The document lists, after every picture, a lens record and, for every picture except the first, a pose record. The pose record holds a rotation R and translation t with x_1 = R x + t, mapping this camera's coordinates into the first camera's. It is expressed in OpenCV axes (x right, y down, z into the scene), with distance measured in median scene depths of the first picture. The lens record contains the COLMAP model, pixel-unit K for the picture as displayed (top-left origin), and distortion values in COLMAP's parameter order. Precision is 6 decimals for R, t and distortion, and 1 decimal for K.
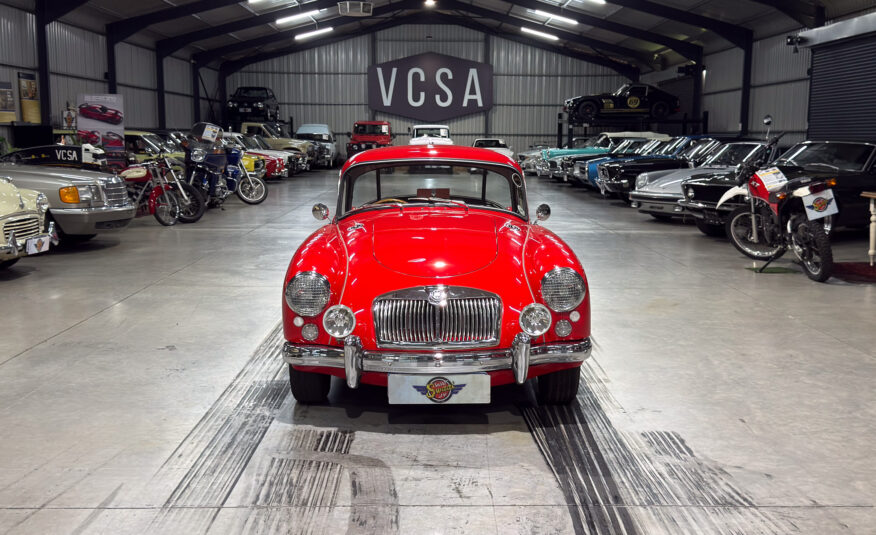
lens RADIAL K [[965.3, 0, 448.2], [0, 965.3, 269.7], [0, 0, 1]] dist [0.149347, -0.304207]
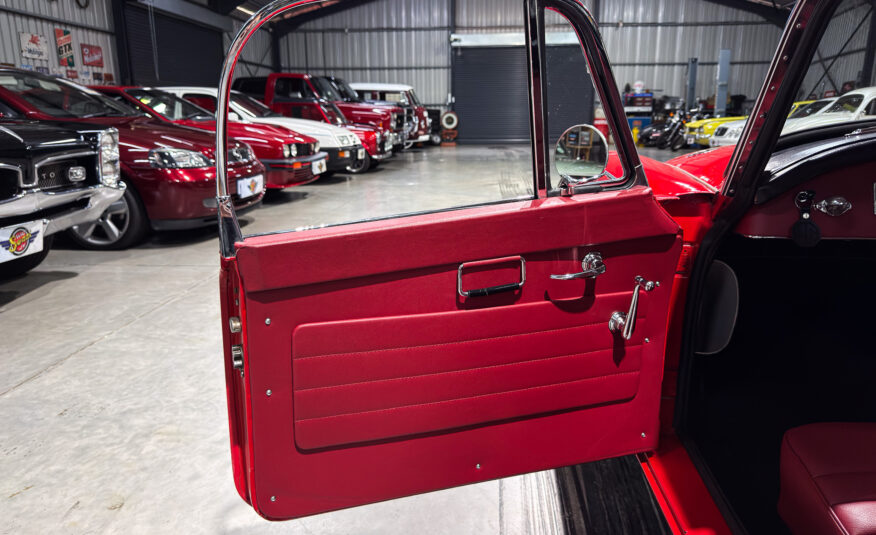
lens RADIAL K [[625.6, 0, 438.0], [0, 625.6, 267.5], [0, 0, 1]] dist [0.041554, -0.064492]
pose [[-0.993477, -0.026948, 0.110798, 0.095585], [0.014741, 0.933167, 0.359141, -0.061143], [-0.113072, 0.358432, -0.926683, 0.774223]]
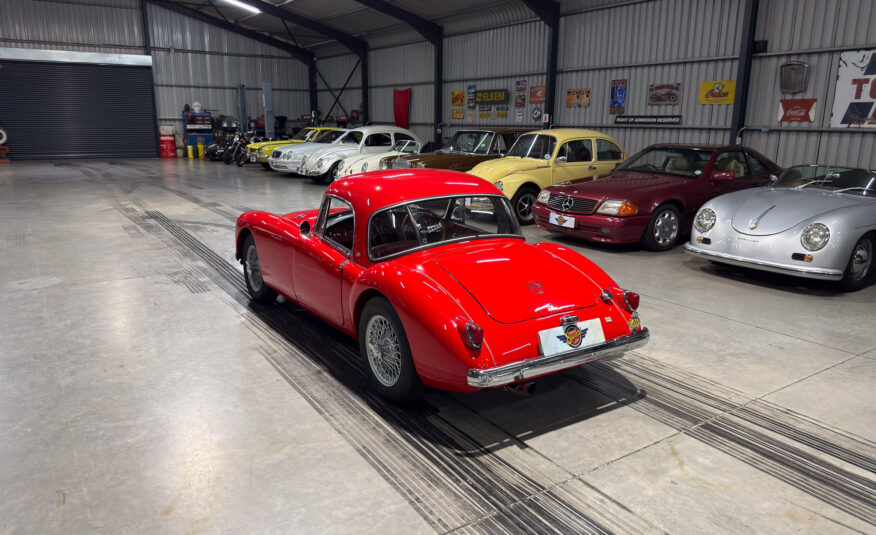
lens RADIAL K [[623.4, 0, 439.8], [0, 623.4, 258.9], [0, 0, 1]] dist [0.056465, -0.058829]
pose [[-0.843000, 0.103022, -0.527956, 0.234476], [-0.087549, 0.942124, 0.323632, -0.182012], [0.530742, 0.319044, -0.785191, 1.102660]]
